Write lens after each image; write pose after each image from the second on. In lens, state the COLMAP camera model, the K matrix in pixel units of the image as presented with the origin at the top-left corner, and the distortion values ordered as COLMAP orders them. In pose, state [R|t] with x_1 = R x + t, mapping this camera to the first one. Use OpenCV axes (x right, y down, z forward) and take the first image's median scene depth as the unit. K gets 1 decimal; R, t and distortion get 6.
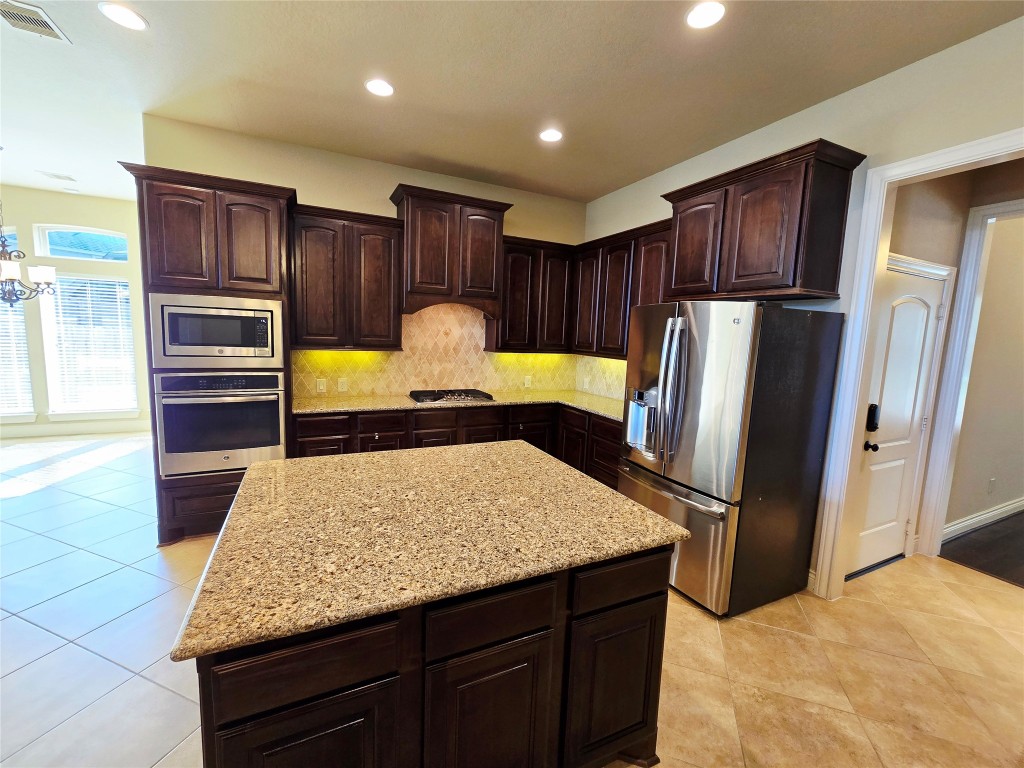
lens RADIAL K [[419.8, 0, 509.5], [0, 419.8, 381.2], [0, 0, 1]] dist [-0.003759, -0.000082]
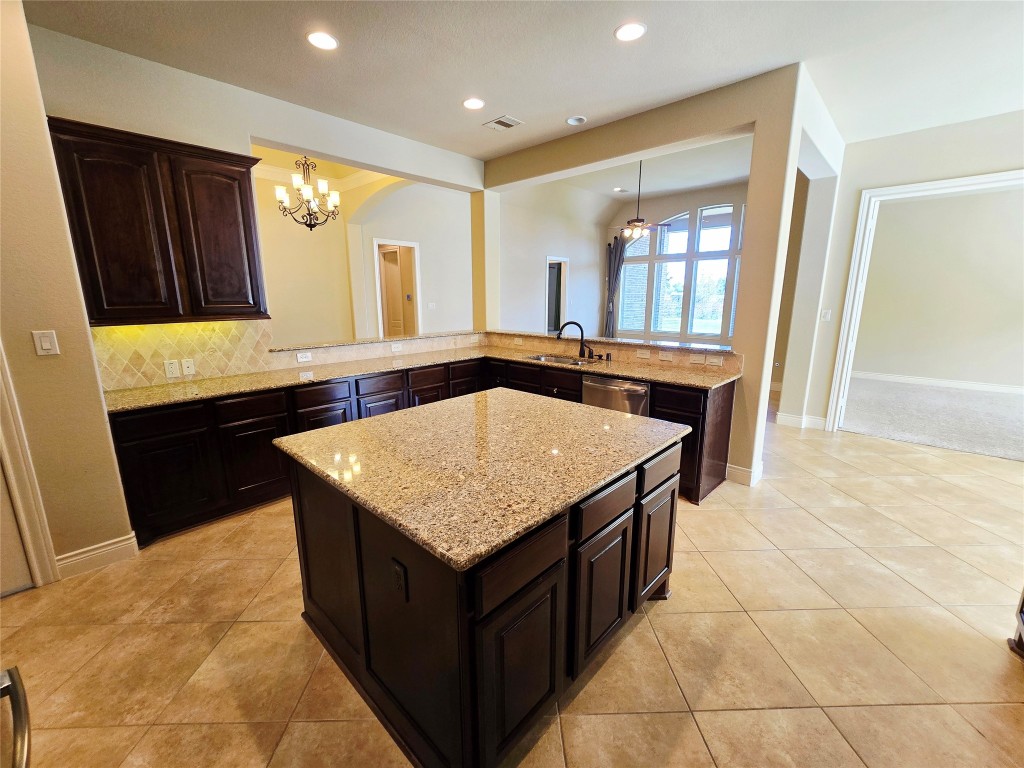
lens RADIAL K [[423.1, 0, 509.7], [0, 423.1, 381.2], [0, 0, 1]] dist [-0.006616, 0.001021]
pose [[-0.931181, 0.038532, -0.362516, 0.100936], [-0.074861, 0.952997, 0.293586, -0.113518], [0.356789, 0.300520, -0.884528, 1.088005]]
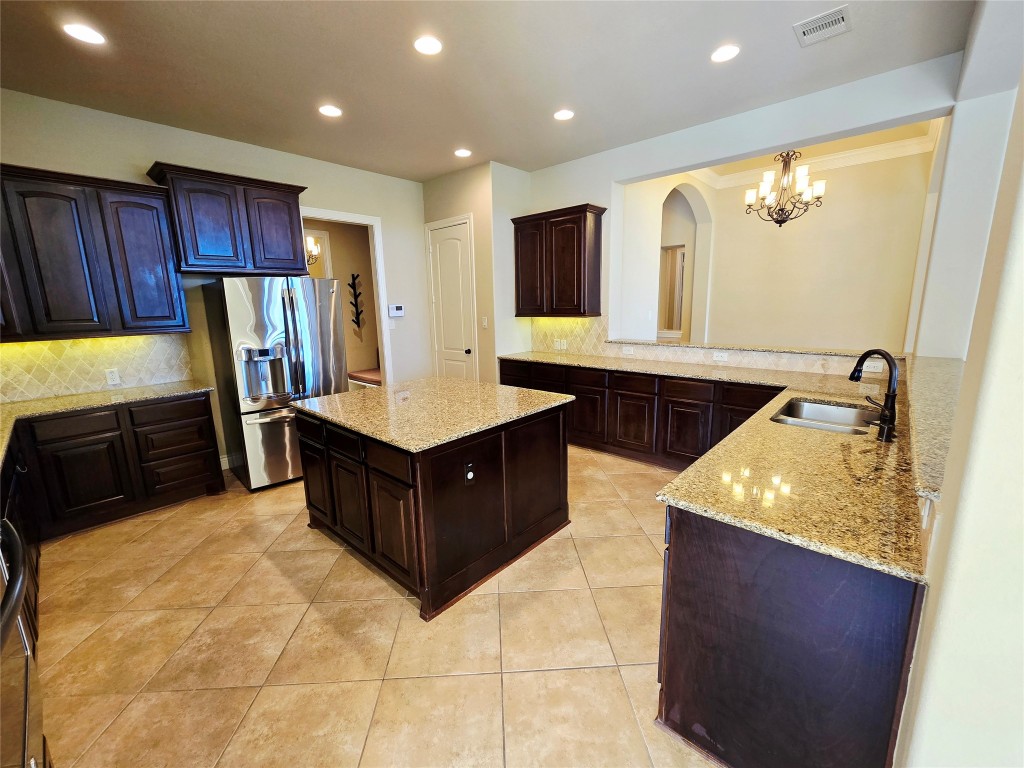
lens RADIAL K [[423.1, 0, 509.7], [0, 423.1, 381.2], [0, 0, 1]] dist [-0.006616, 0.001021]
pose [[-0.380933, -0.201205, 0.902445, -0.969146], [0.117405, 0.957609, 0.263062, -0.112880], [-0.917118, 0.206161, -0.341162, 0.695580]]
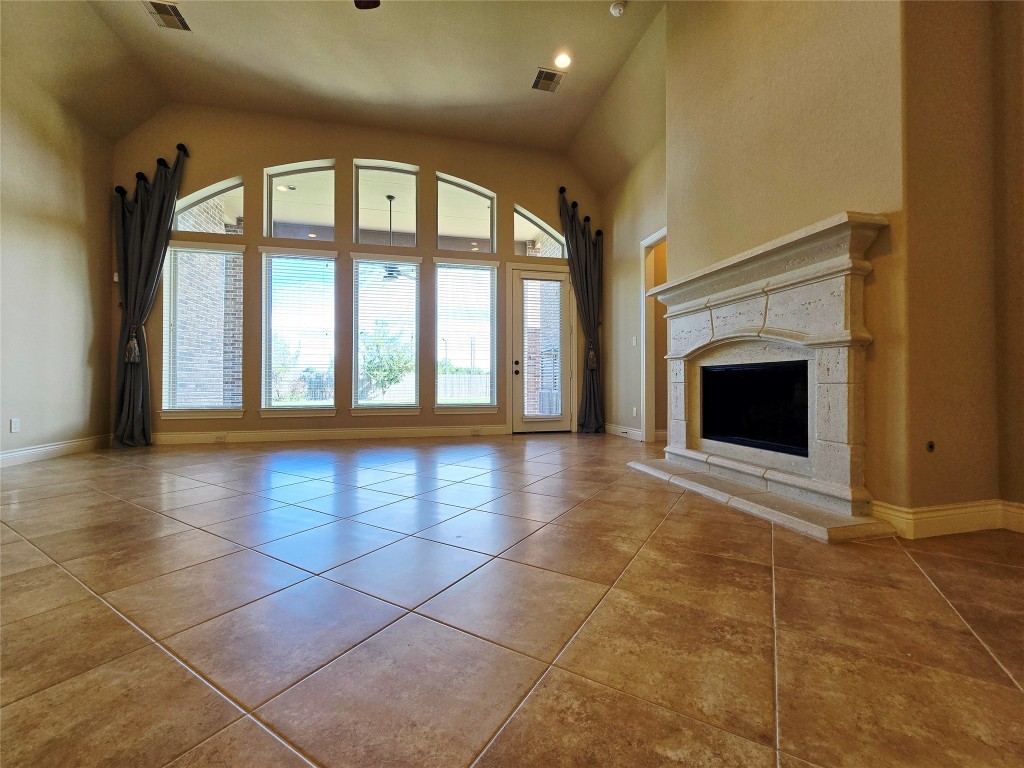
lens RADIAL K [[423.1, 0, 509.7], [0, 423.1, 381.2], [0, 0, 1]] dist [-0.006616, 0.001021]
pose [[-0.204444, -0.045225, -0.977833, -1.195069], [-0.121956, 0.992326, -0.020397, 0.330965], [0.971251, 0.115083, -0.208391, -0.867995]]
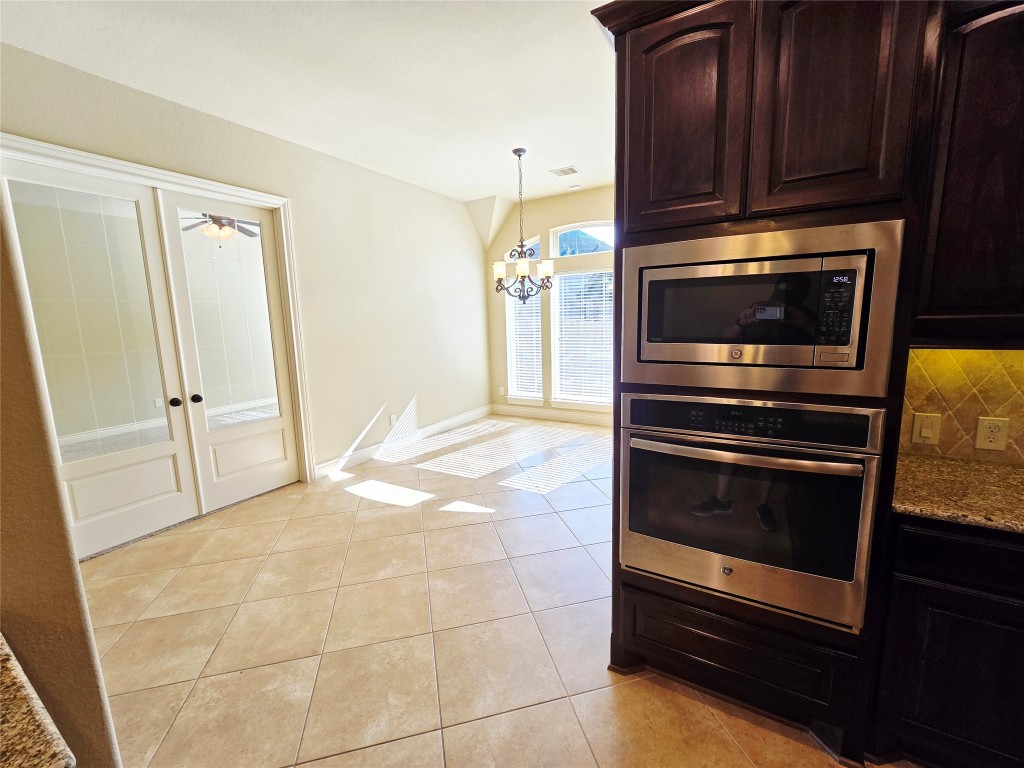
lens RADIAL K [[423.1, 0, 509.7], [0, 423.1, 381.2], [0, 0, 1]] dist [-0.006616, 0.001021]
pose [[0.554385, 0.071747, -0.829162, -0.399122], [-0.048962, 0.997363, 0.053564, -0.049115], [0.830819, 0.010902, 0.556436, 0.482901]]
